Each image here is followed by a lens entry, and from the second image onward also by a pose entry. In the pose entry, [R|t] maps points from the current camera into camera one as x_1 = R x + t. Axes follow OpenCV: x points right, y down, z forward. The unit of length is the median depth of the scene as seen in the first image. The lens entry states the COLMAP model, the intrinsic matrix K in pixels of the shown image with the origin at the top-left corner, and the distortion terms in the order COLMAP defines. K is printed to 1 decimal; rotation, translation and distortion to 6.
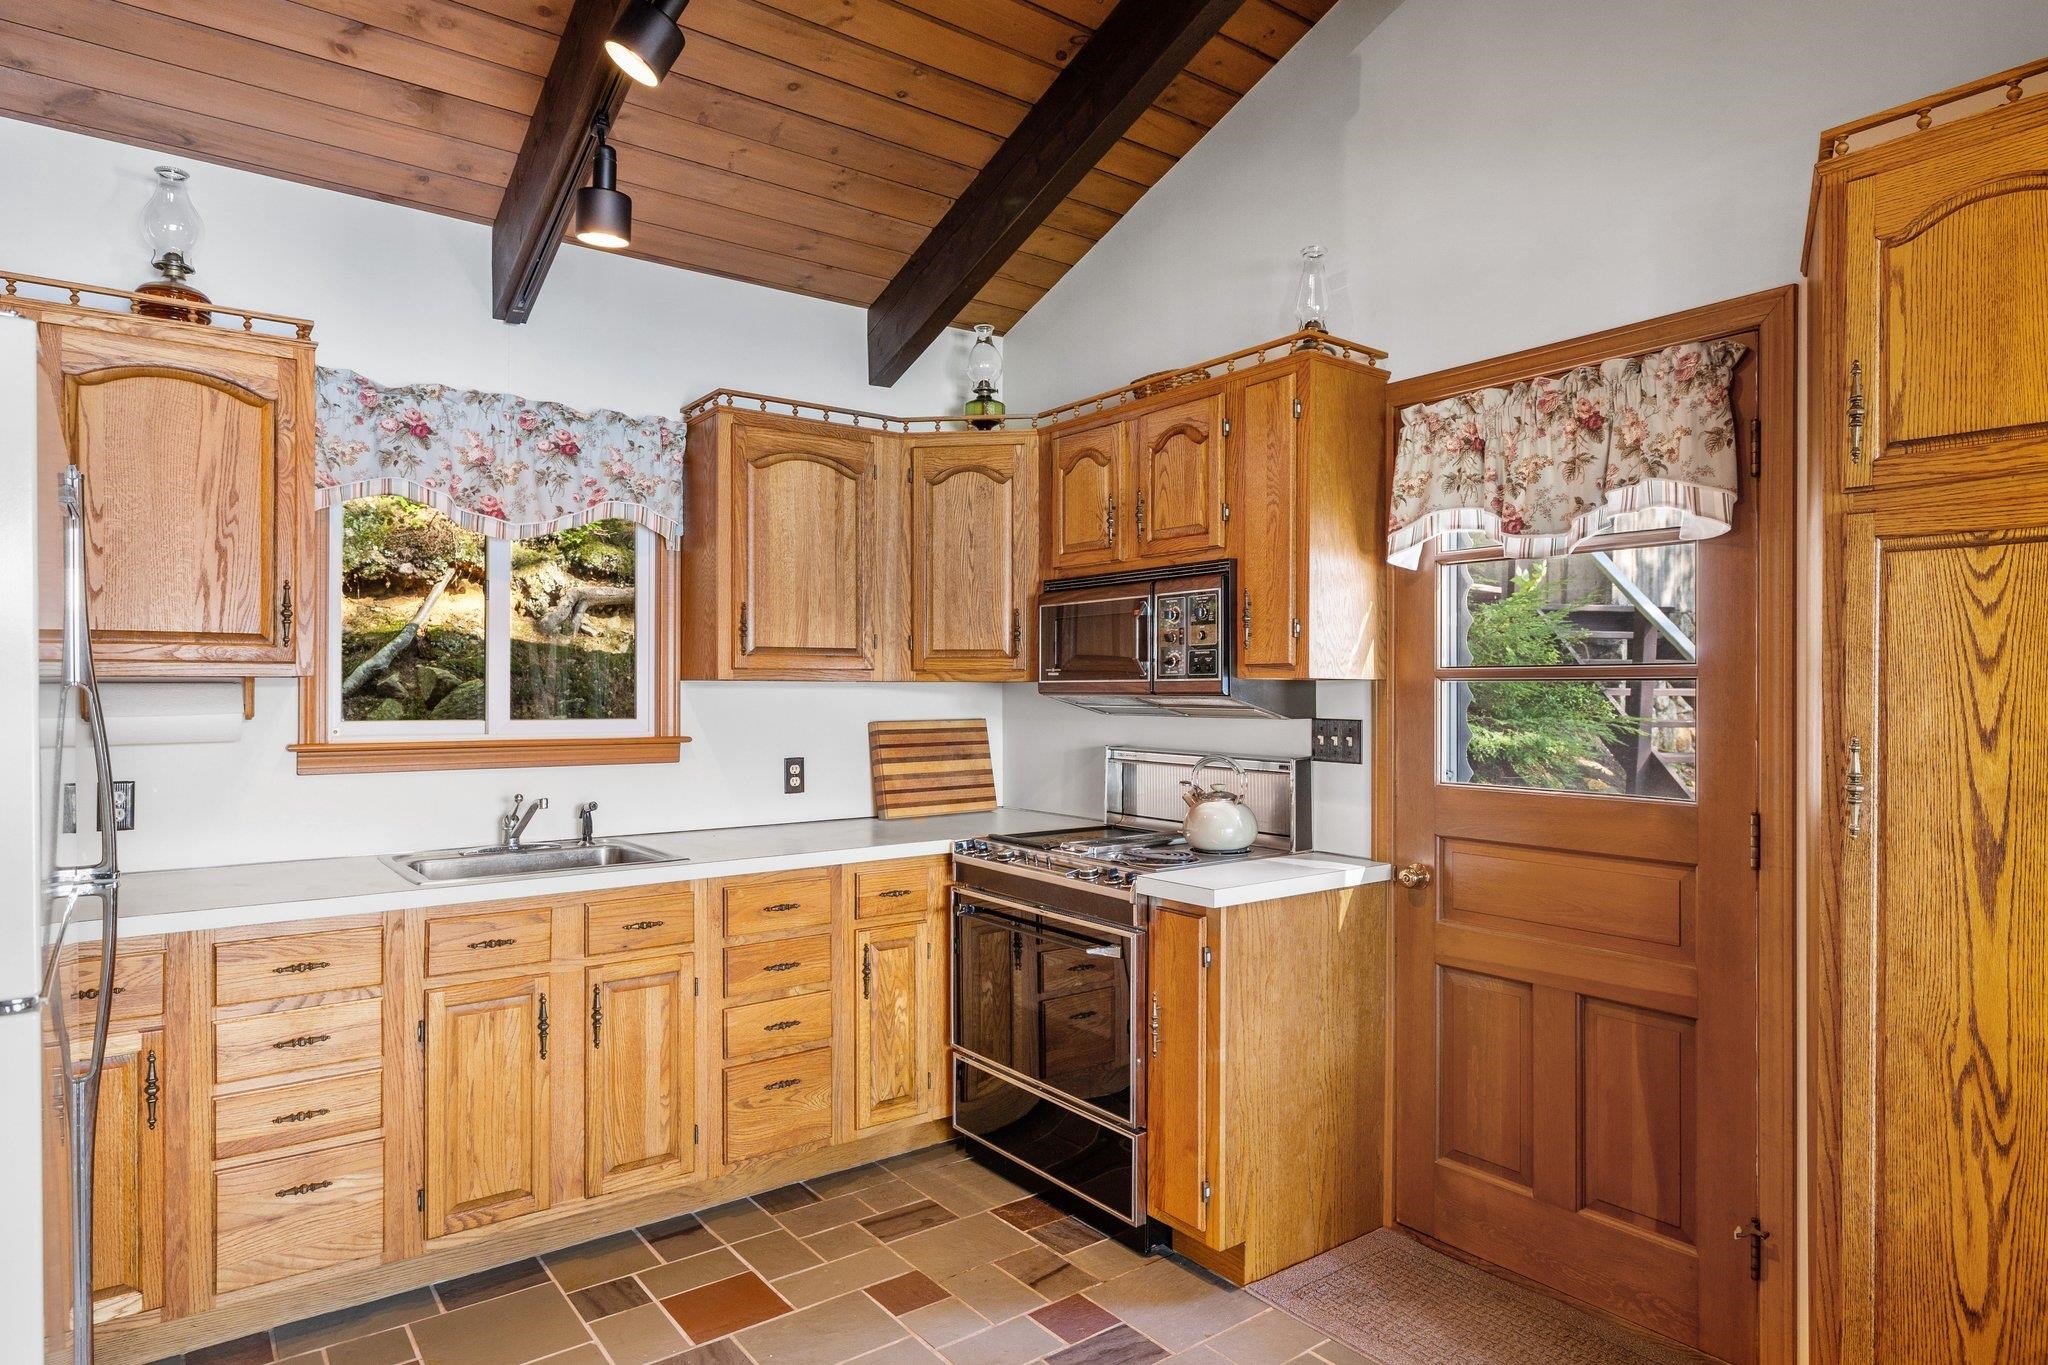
lens RADIAL K [[1165.7, 0, 1024.0], [0, 1165.7, 682.5], [0, 0, 1]] dist [0.001299, -0.000131]
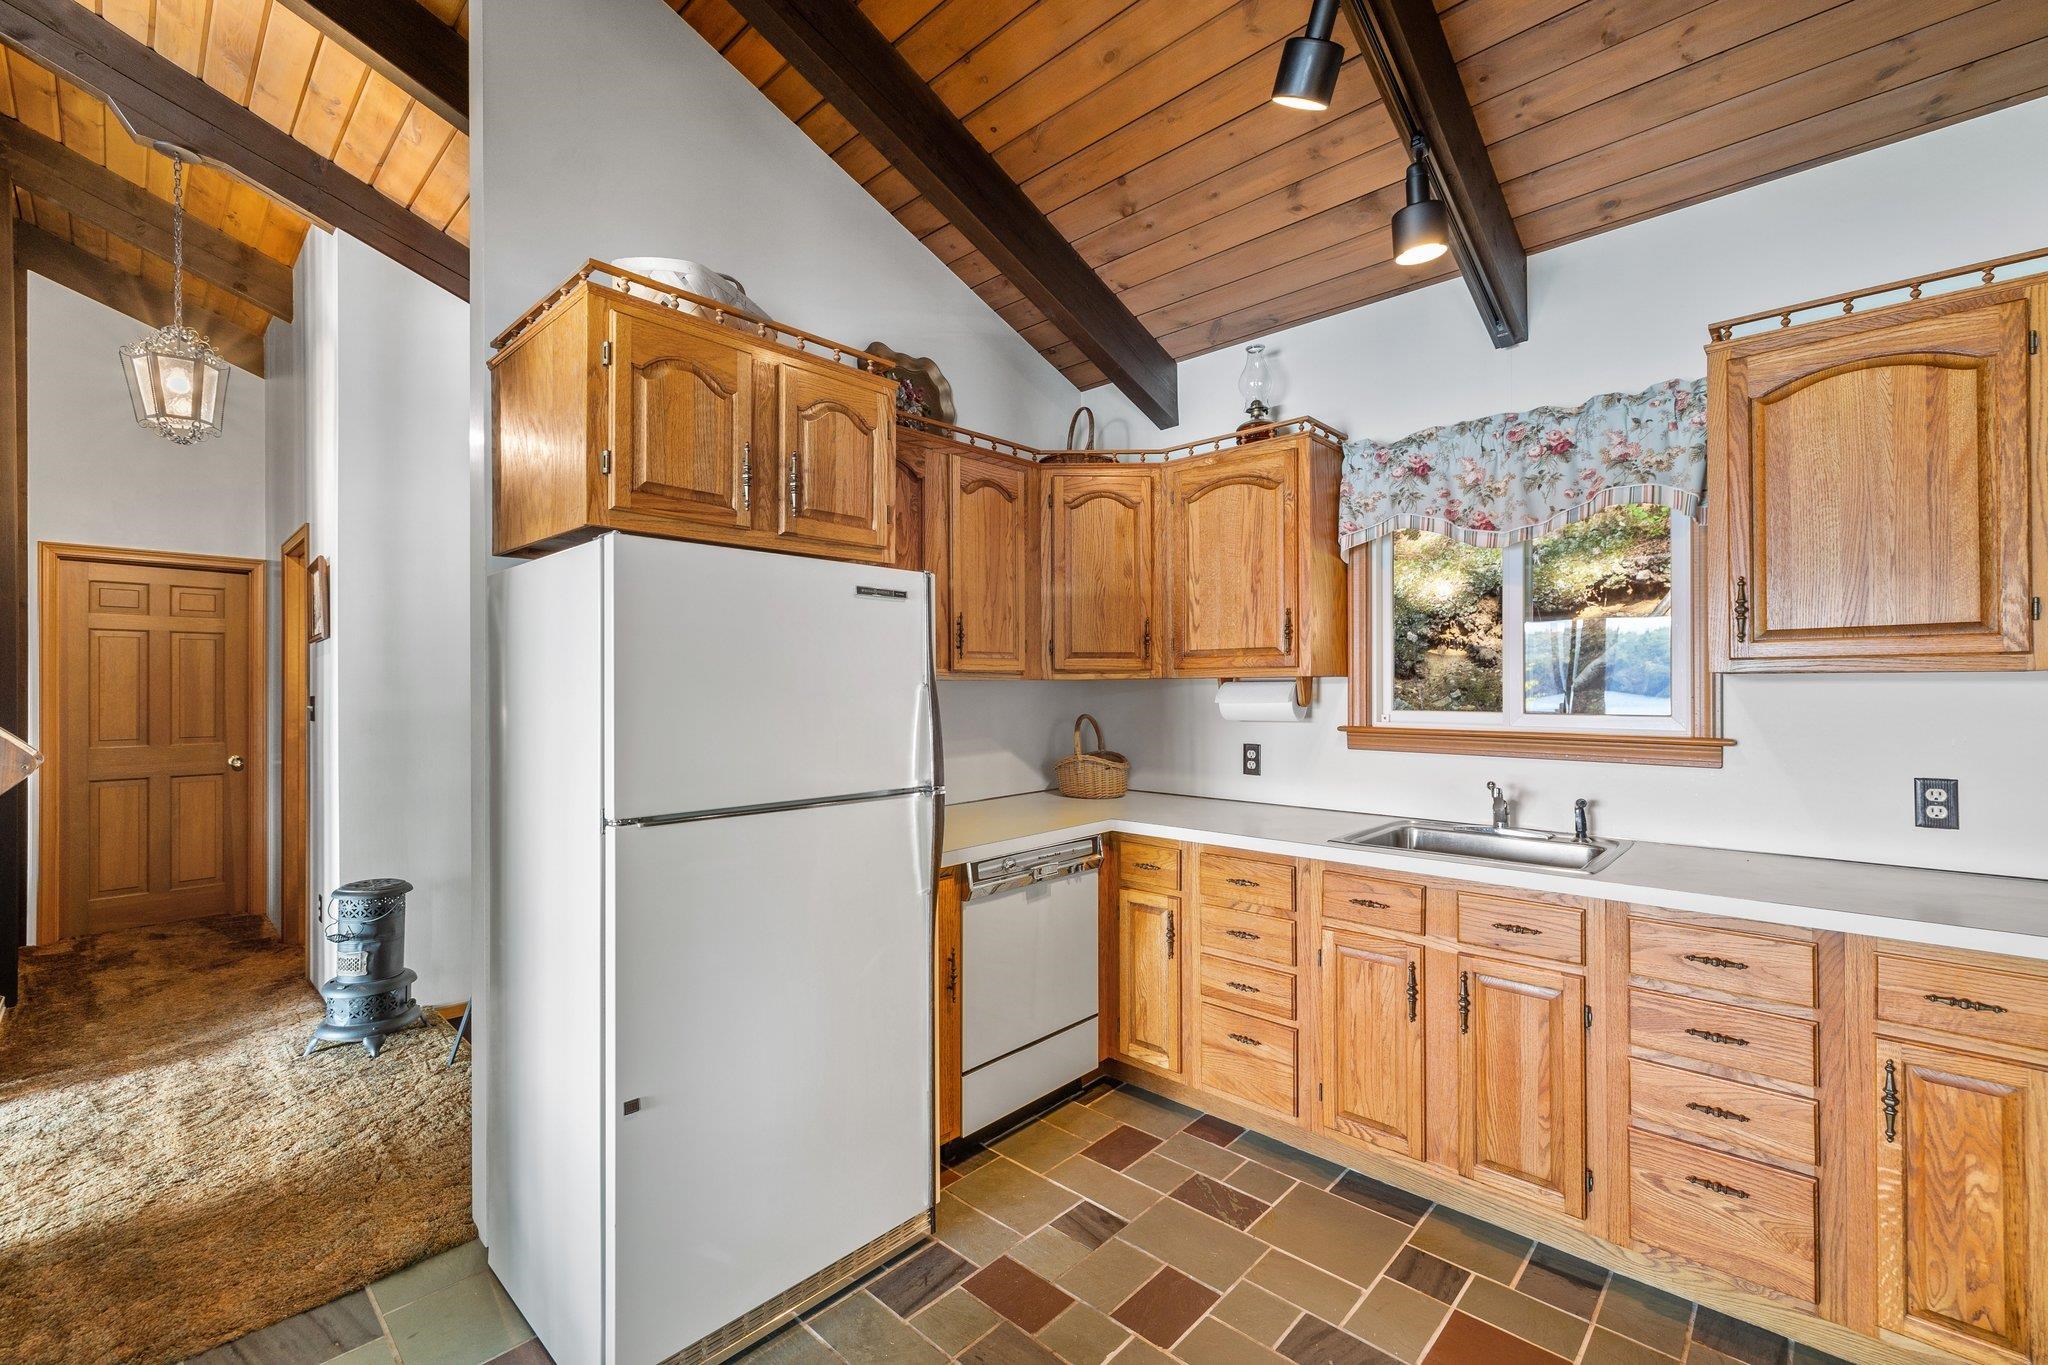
lens RADIAL K [[864.5, 0, 1024.0], [0, 864.5, 682.5], [0, 0, 1]] dist [0.001657, 0.000227]
pose [[0.164138, -0.004240, -0.986428, 0.287078], [0.009925, 0.999947, -0.002646, 0.001329], [0.986387, -0.009356, 0.164172, 0.435215]]
